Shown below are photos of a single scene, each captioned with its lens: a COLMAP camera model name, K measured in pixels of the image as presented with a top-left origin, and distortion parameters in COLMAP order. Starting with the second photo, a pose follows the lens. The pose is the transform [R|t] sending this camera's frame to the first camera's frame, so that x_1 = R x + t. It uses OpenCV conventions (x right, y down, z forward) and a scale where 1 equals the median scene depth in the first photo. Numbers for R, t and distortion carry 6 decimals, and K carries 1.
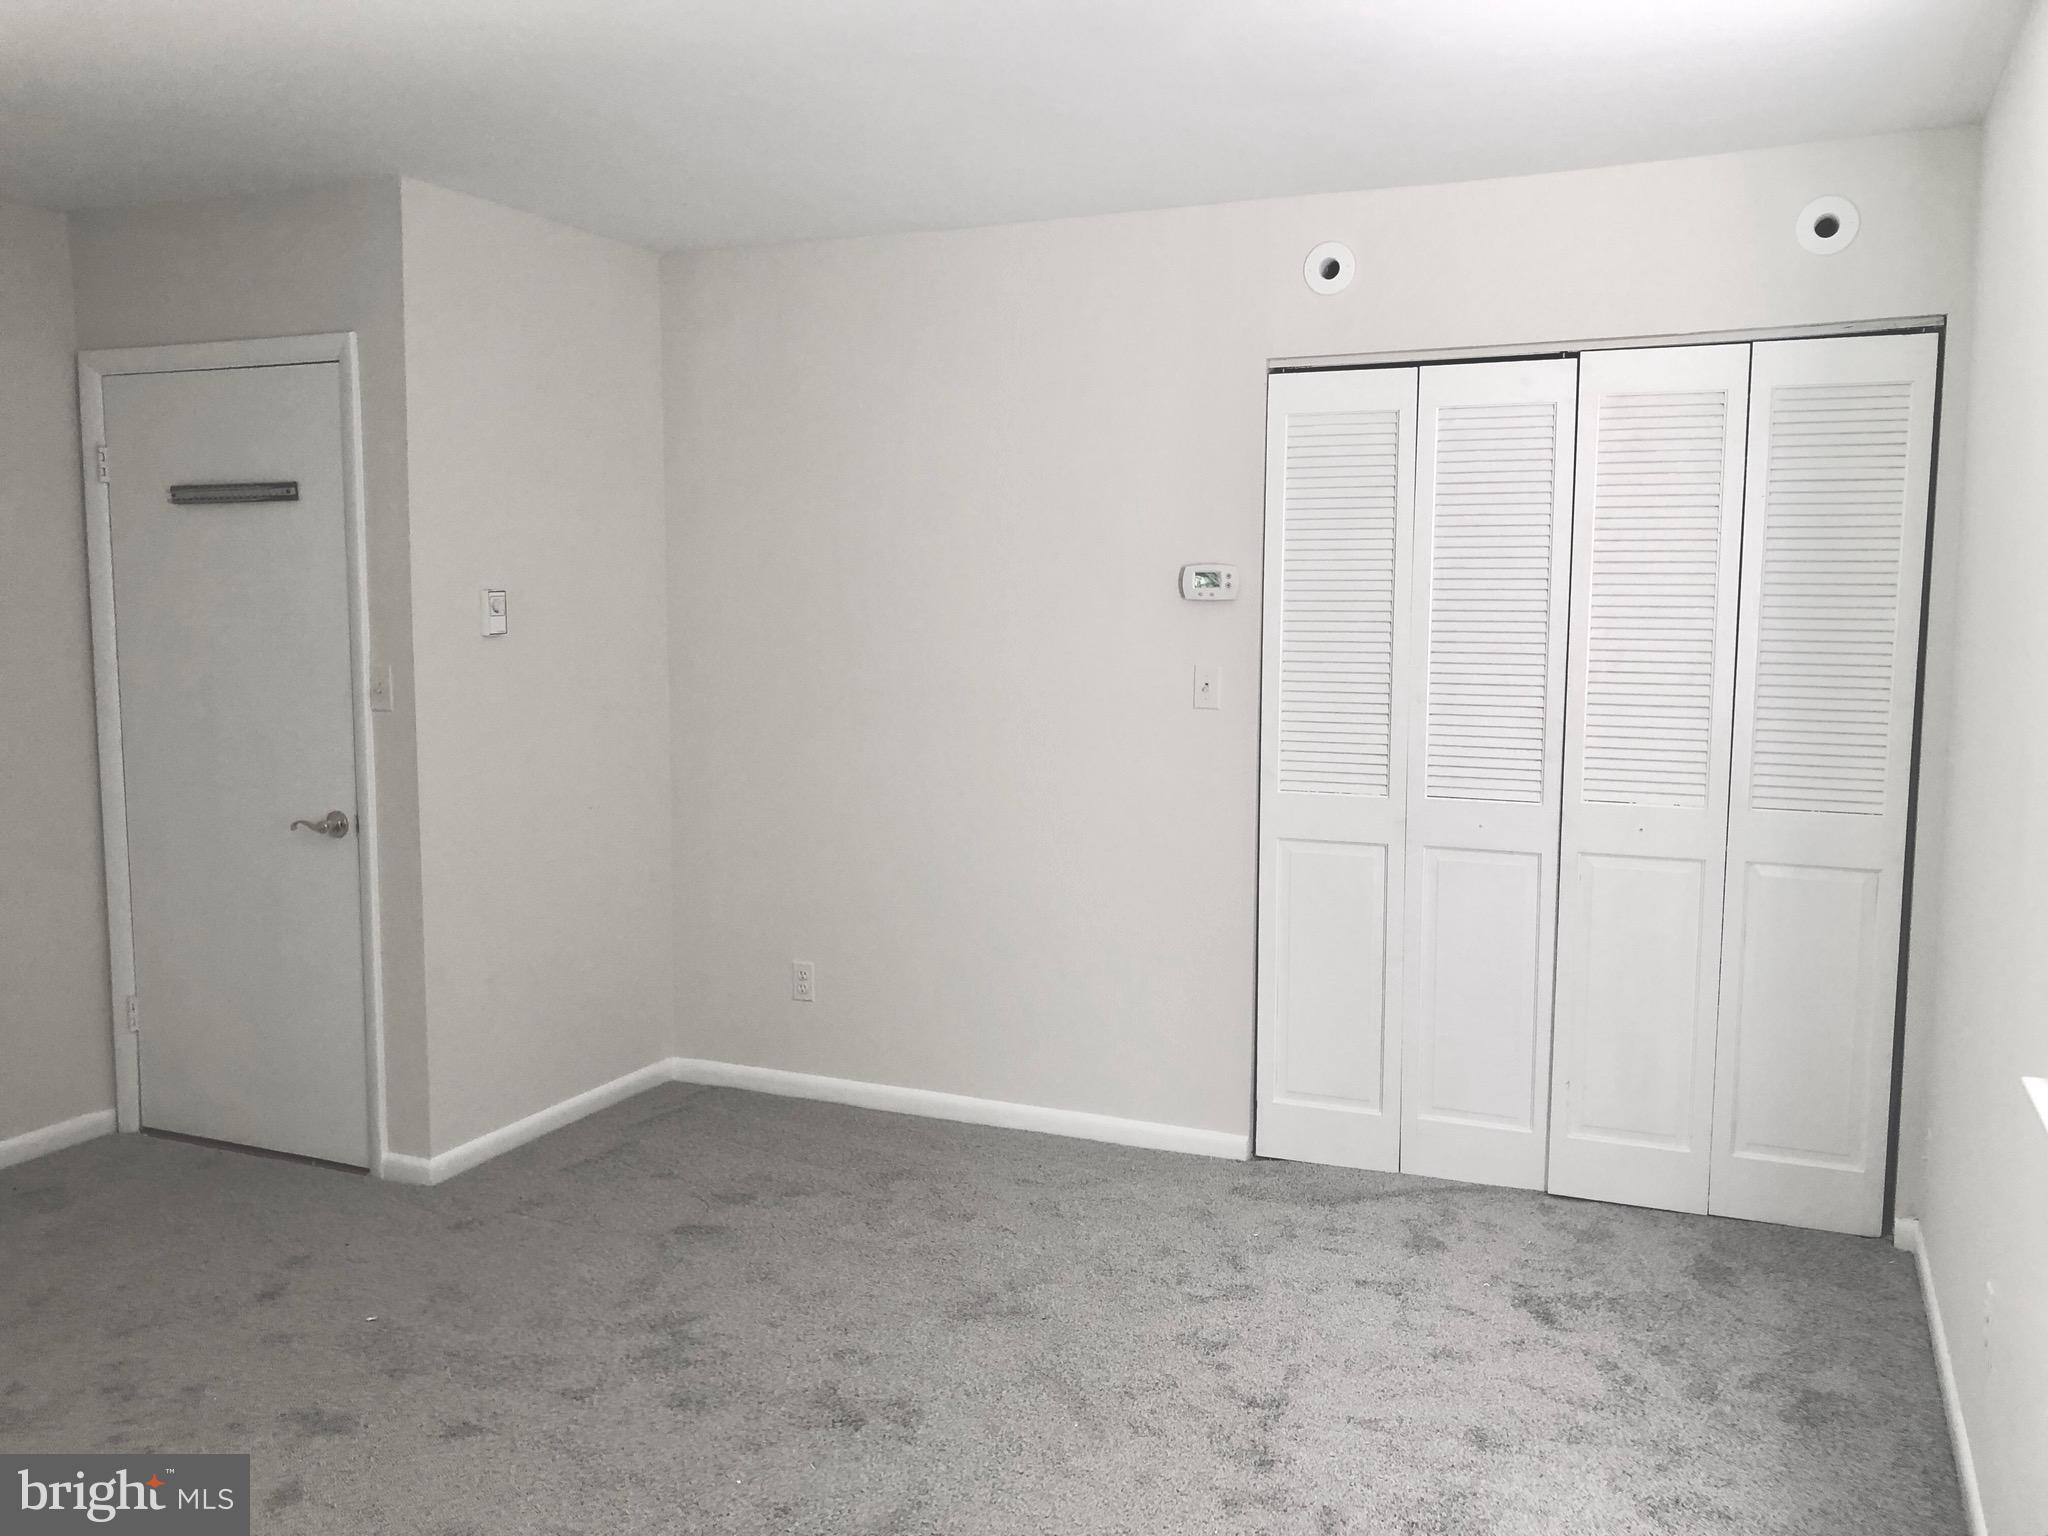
lens RADIAL K [[1671.9, 0, 1024.0], [0, 1671.9, 768.0], [0, 0, 1]] dist [0.003354, -0.077263]
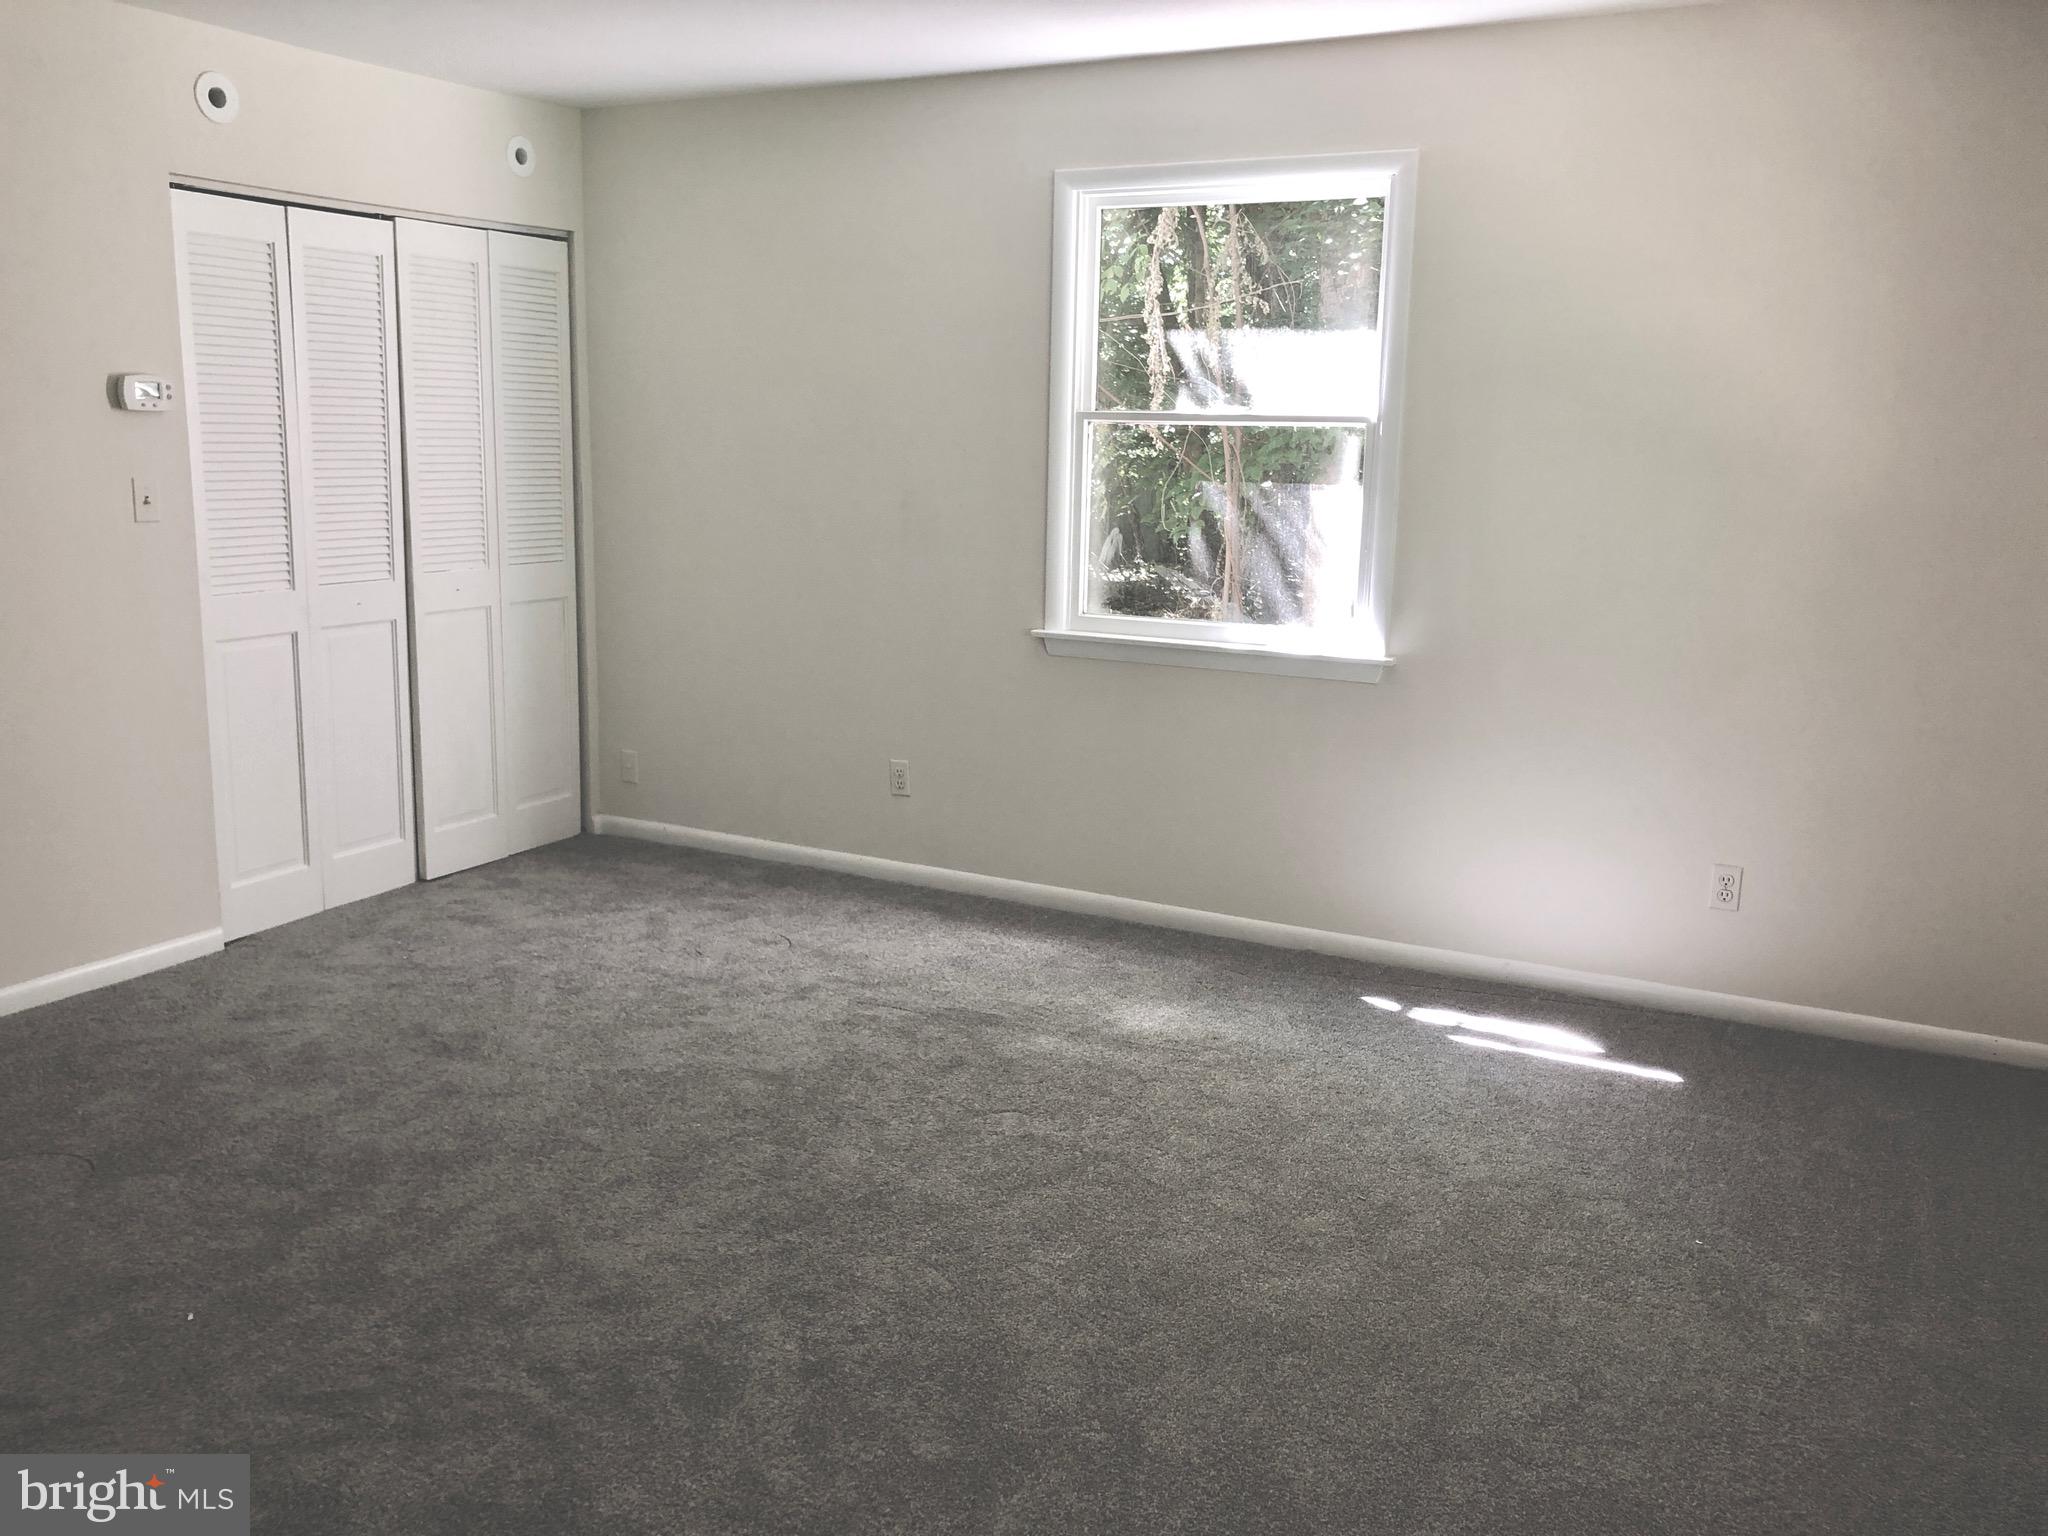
lens RADIAL K [[1676.7, 0, 1024.0], [0, 1676.7, 768.0], [0, 0, 1]] dist [0.010164, 0.012061]
pose [[0.057673, -0.197360, 0.978633, -0.963229], [0.085647, 0.977629, 0.192110, -0.043936], [-0.994655, 0.072738, 0.073286, 0.456241]]
